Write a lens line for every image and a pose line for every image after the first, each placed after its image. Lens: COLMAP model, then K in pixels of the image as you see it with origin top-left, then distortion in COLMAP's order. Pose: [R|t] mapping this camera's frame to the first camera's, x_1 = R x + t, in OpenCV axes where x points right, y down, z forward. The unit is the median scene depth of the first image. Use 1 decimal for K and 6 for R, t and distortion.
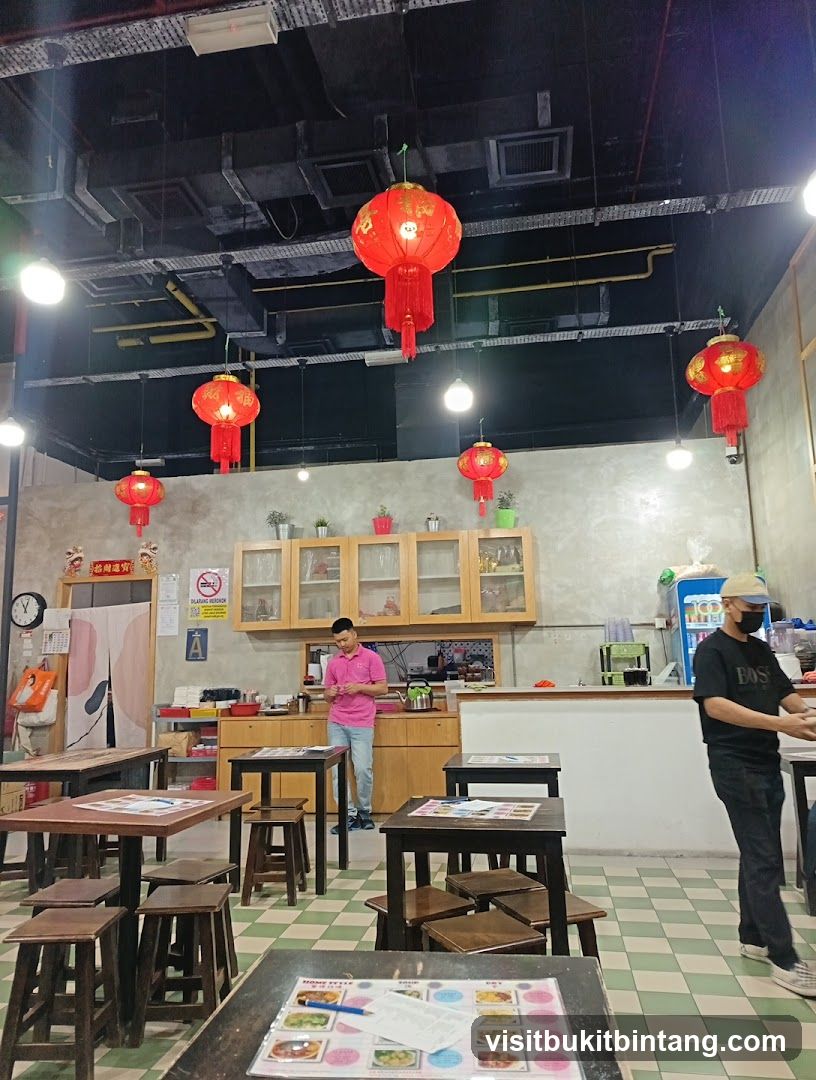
lens RADIAL K [[738.5, 0, 408.0], [0, 738.5, 540.0], [0, 0, 1]] dist [0.034415, -0.008232]
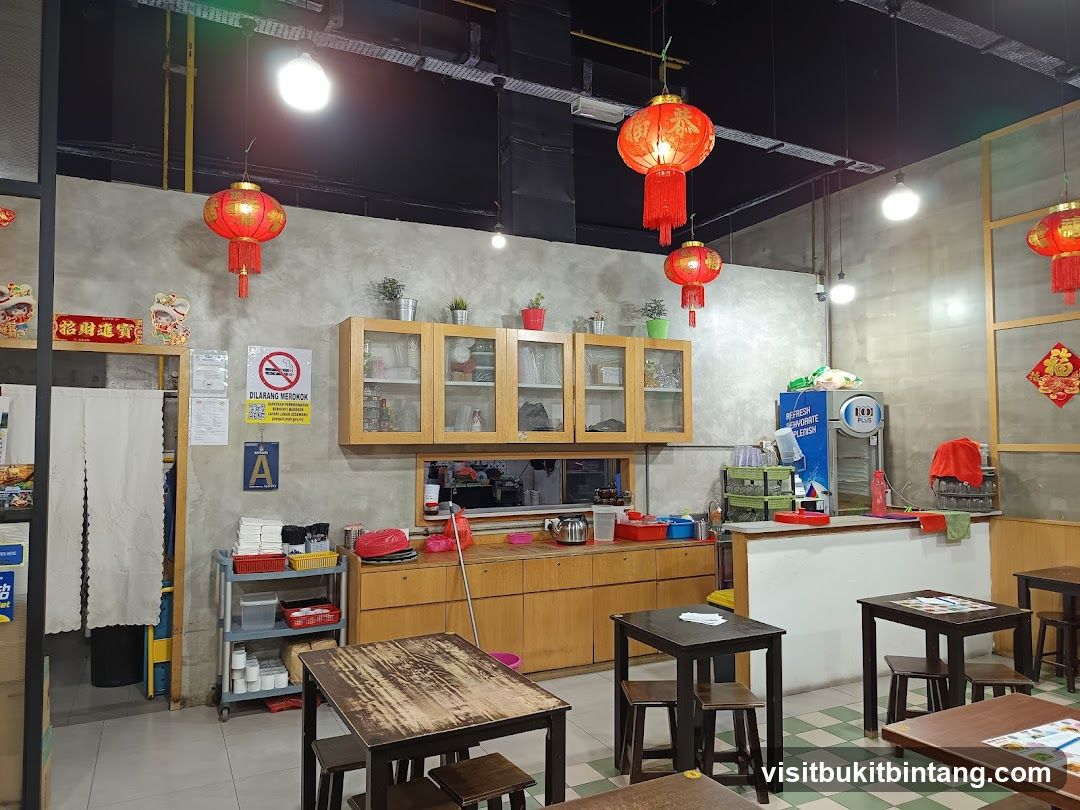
lens RADIAL K [[747.6, 0, 540.0], [0, 747.6, 405.0], [0, 0, 1]] dist [0.060884, -0.065593]
pose [[0.802492, 0.048806, 0.594664, -0.483479], [-0.116368, 0.990313, 0.075760, 0.010717], [-0.585205, -0.129996, 0.800397, 0.310260]]
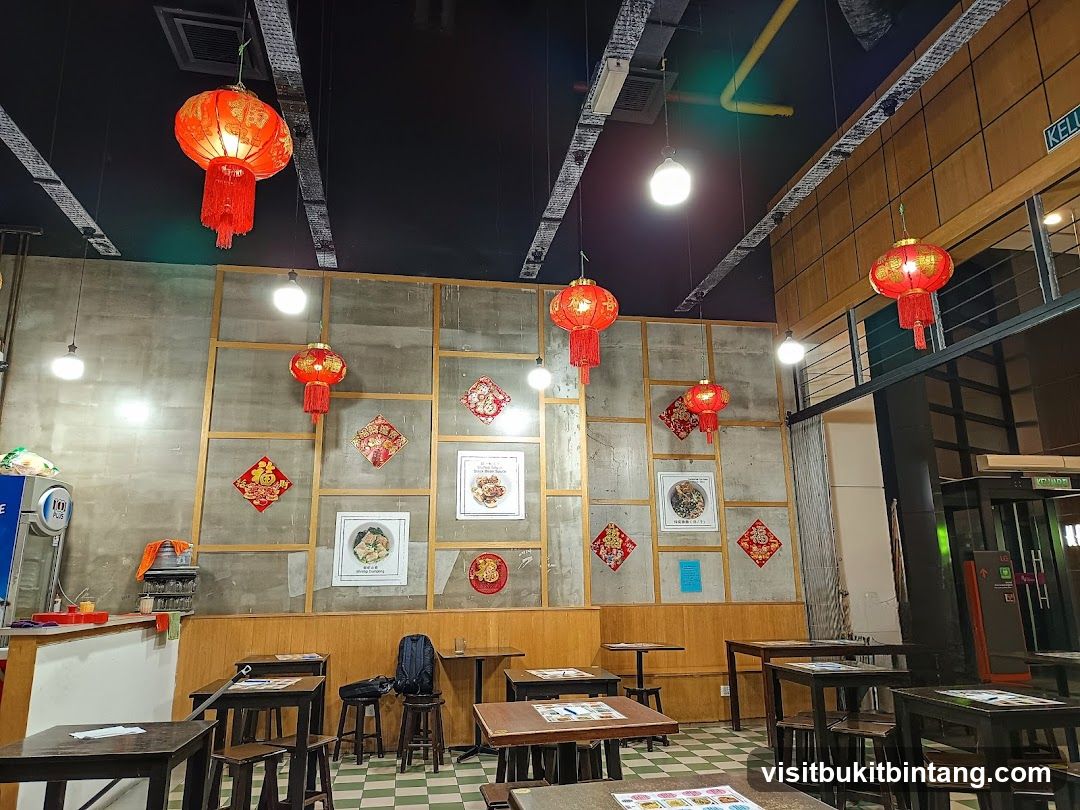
lens RADIAL K [[747.6, 0, 540.0], [0, 747.6, 405.0], [0, 0, 1]] dist [0.060884, -0.065593]
pose [[-0.331972, 0.242687, 0.911536, -0.544560], [-0.141799, 0.942518, -0.302578, 0.109201], [-0.932570, -0.229703, -0.278477, 0.577339]]
